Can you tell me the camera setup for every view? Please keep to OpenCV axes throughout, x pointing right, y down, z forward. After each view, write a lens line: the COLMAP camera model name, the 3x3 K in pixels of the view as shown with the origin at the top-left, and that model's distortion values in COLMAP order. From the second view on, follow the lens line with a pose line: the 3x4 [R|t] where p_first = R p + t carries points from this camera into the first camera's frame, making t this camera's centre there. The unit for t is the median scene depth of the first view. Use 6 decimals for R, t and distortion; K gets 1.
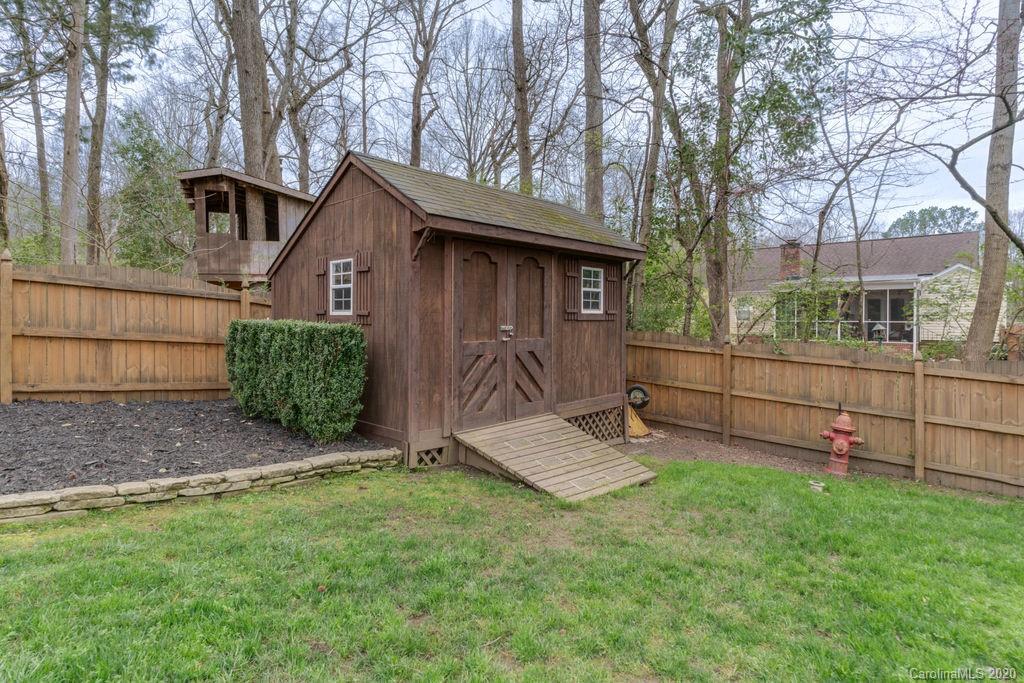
lens RADIAL K [[522.3, 0, 507.6], [0, 522.3, 338.1], [0, 0, 1]] dist [-0.001577, -0.000237]
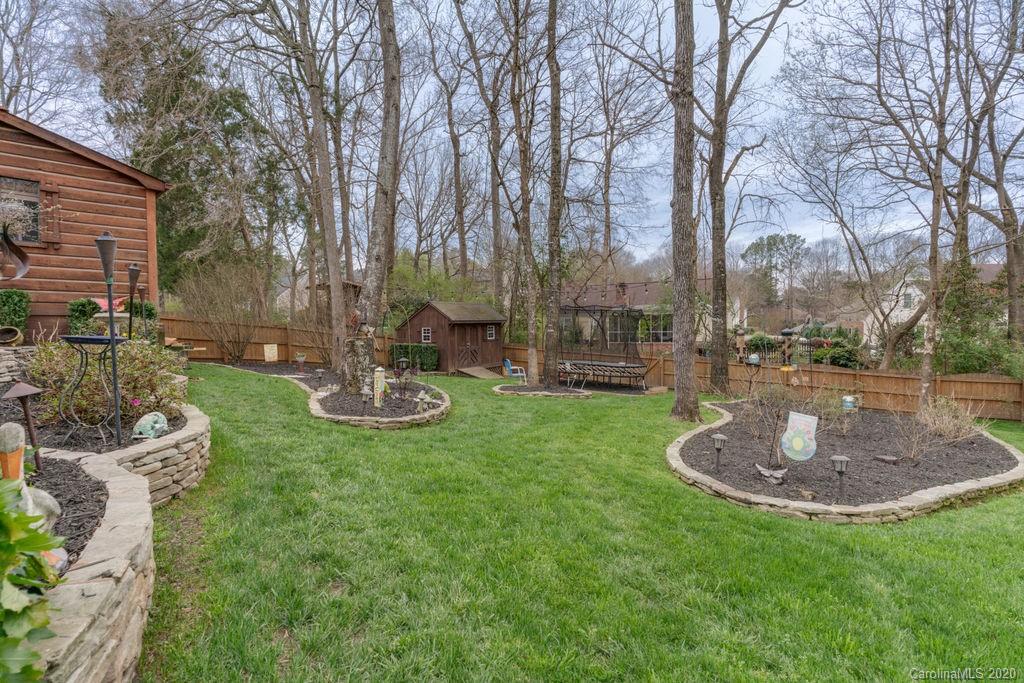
lens RADIAL K [[522.3, 0, 507.6], [0, 522.3, 338.1], [0, 0, 1]] dist [-0.001577, -0.000237]
pose [[0.990415, -0.025912, 0.135674, -0.237289], [0.027731, 0.999549, -0.011531, -0.010033], [-0.135314, 0.015183, 0.990686, -2.893543]]
